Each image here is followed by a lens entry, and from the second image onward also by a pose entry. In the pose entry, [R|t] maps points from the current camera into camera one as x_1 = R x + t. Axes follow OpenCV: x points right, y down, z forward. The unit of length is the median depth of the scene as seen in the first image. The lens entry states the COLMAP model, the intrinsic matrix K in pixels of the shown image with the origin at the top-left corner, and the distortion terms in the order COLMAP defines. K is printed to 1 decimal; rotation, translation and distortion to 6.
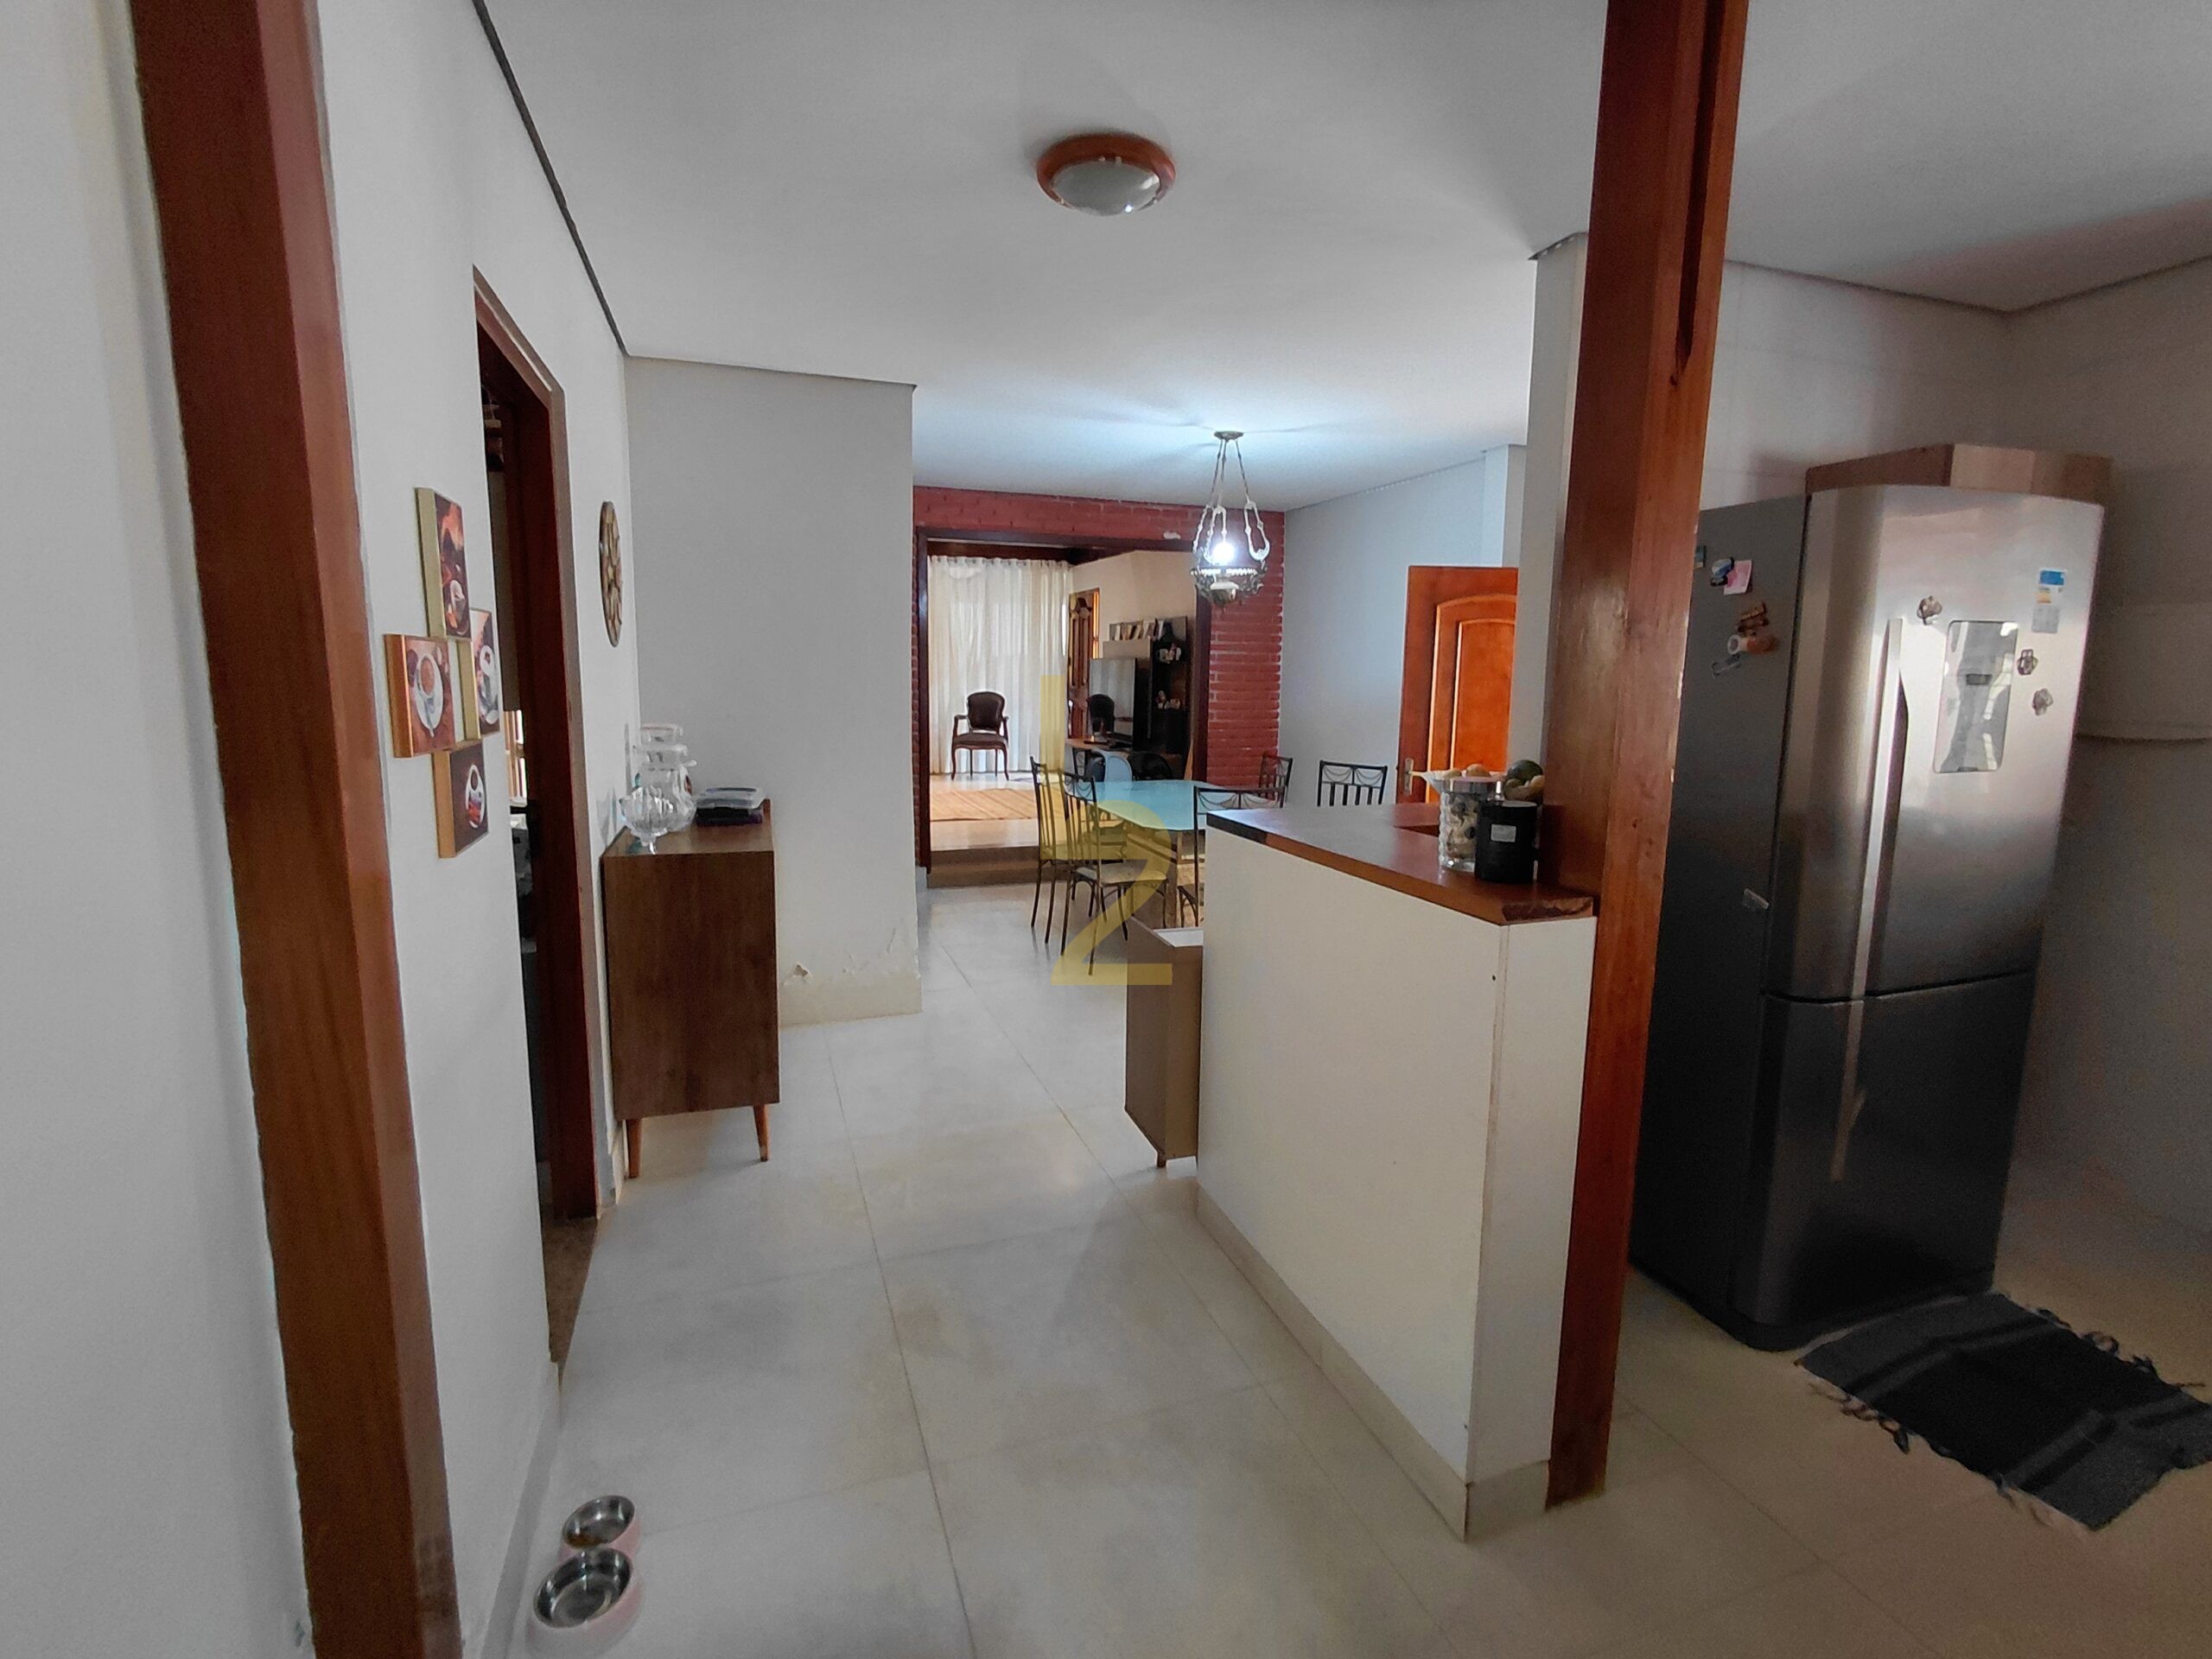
lens RADIAL K [[1035.2, 0, 1106.0], [0, 1035.2, 829.5], [0, 0, 1]] dist [-0.020606, 0.010032]
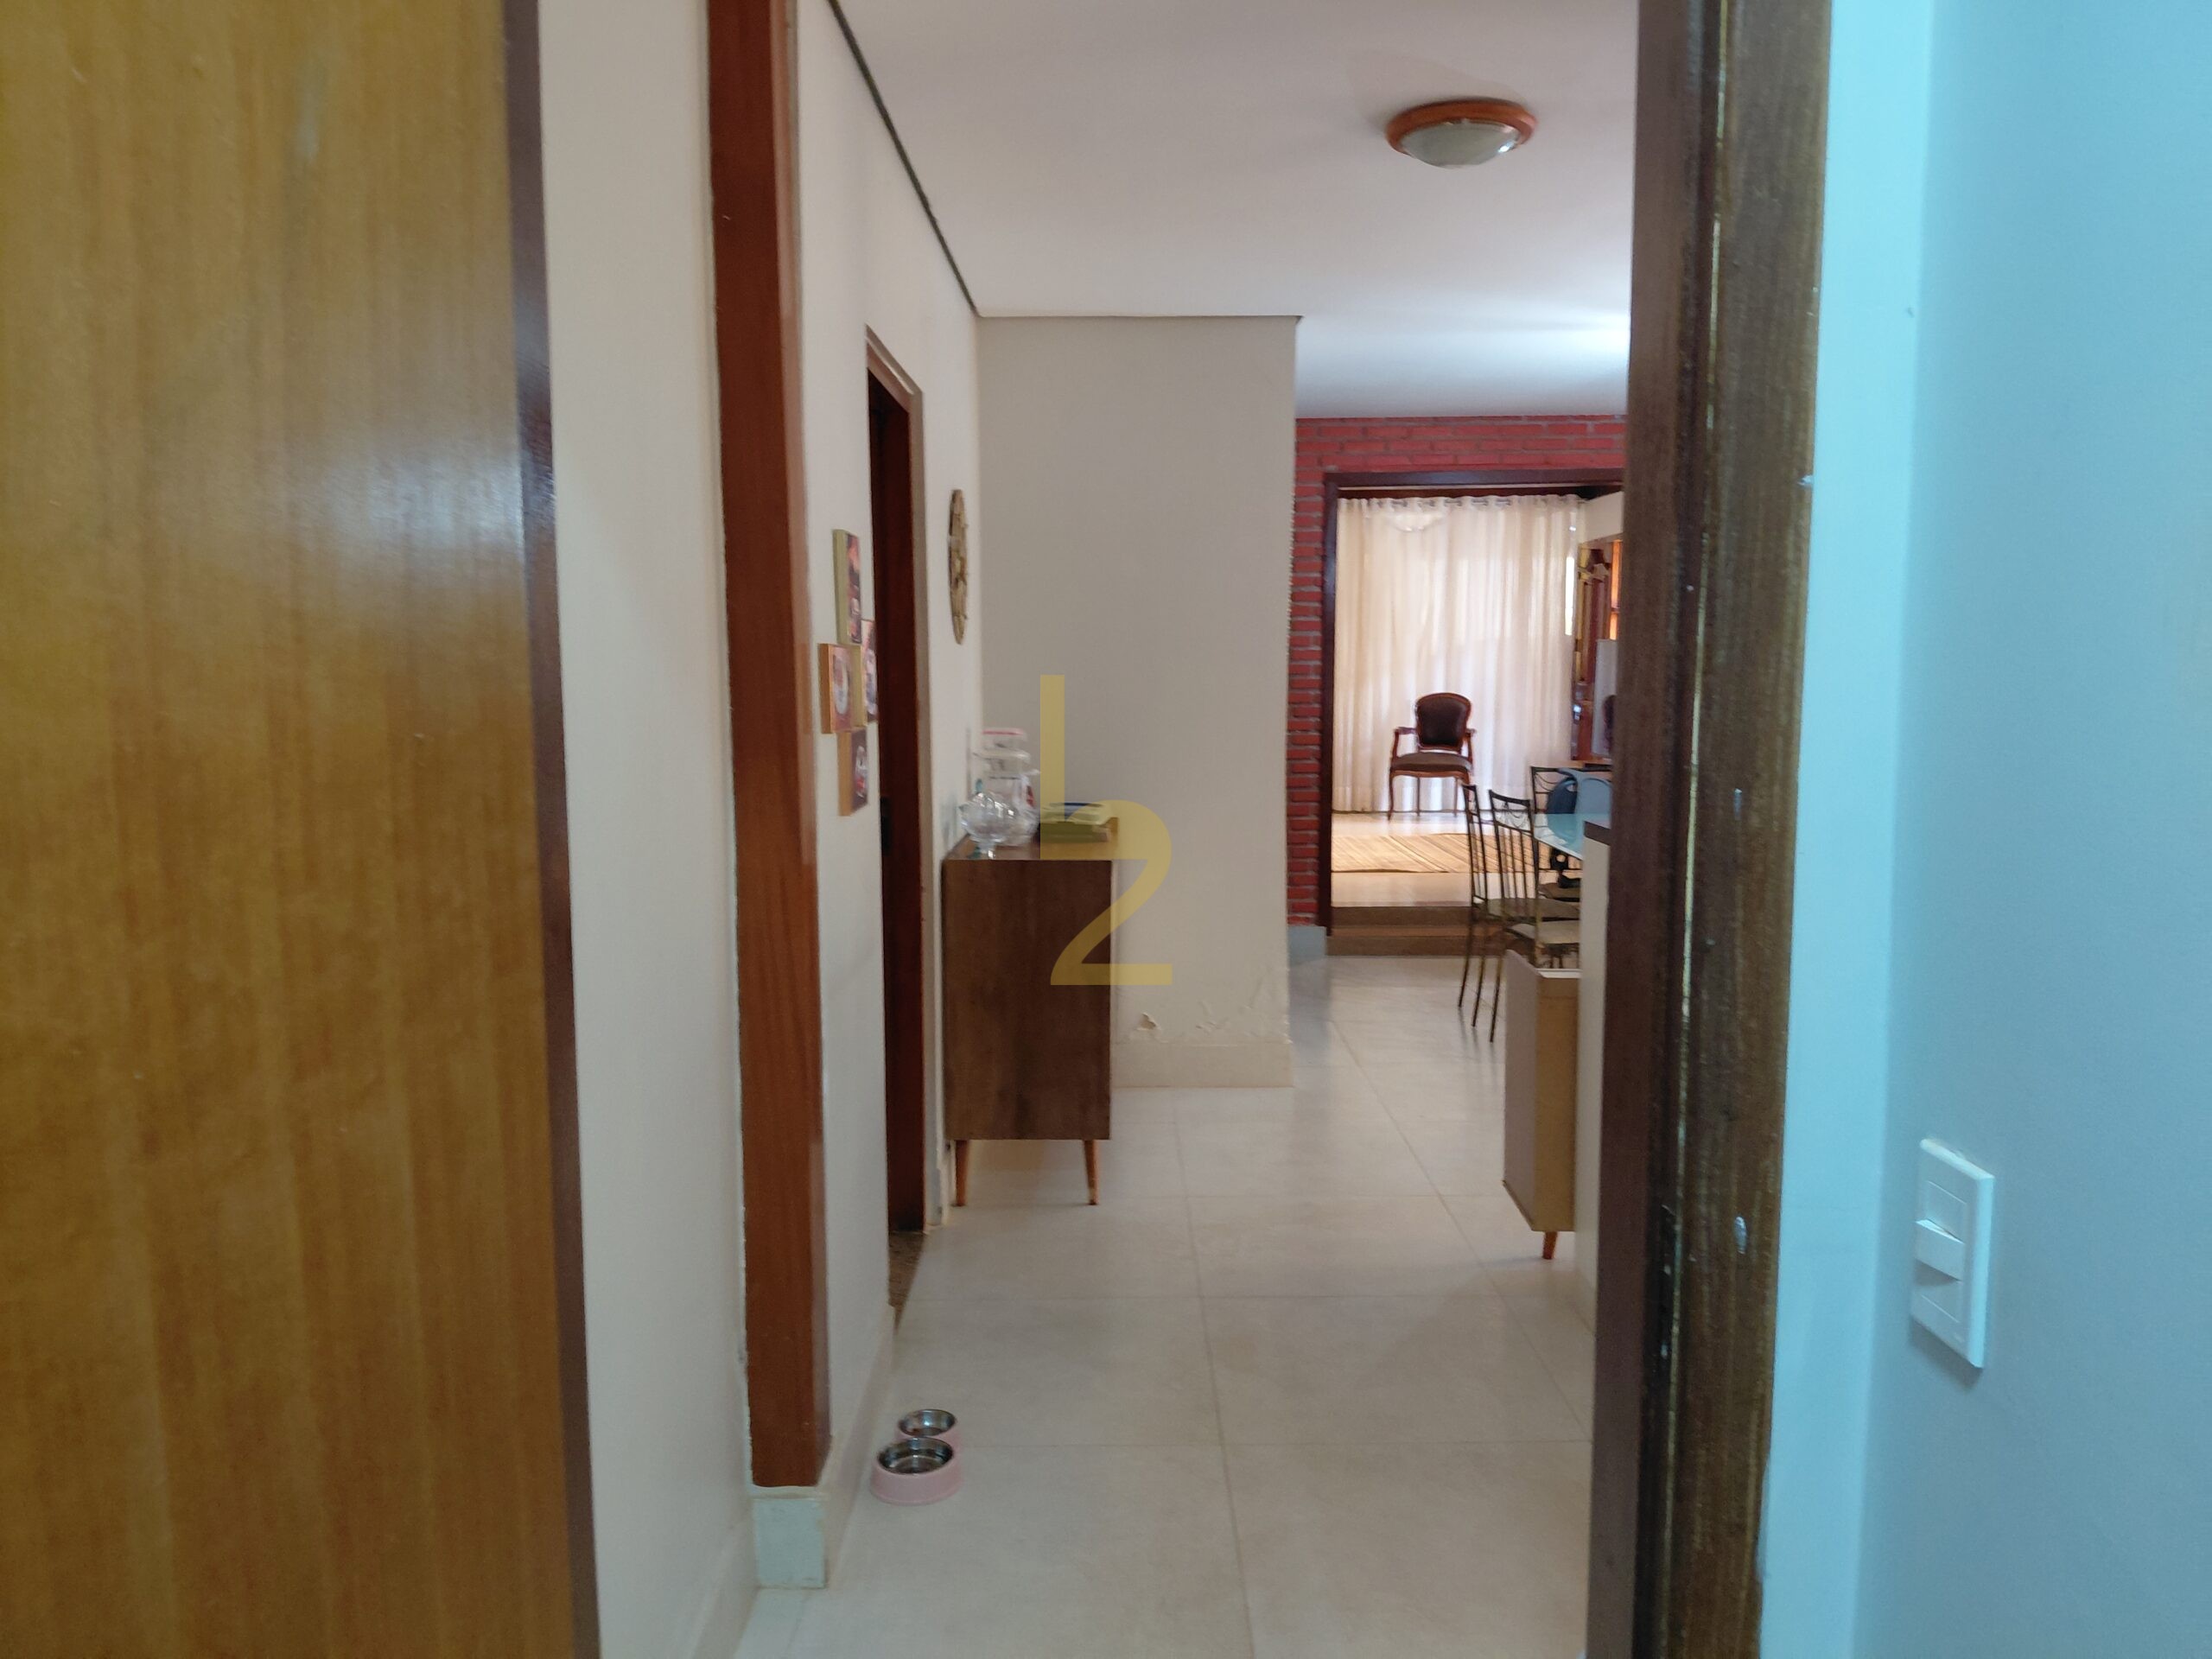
lens RADIAL K [[1679.5, 0, 1106.0], [0, 1679.5, 829.5], [0, 0, 1]] dist [0.098091, -0.142443]
pose [[0.941678, 0.011109, -0.336332, 0.172989], [-0.029700, 0.998298, -0.050181, 0.066114], [0.335202, 0.057243, 0.940406, -0.405187]]
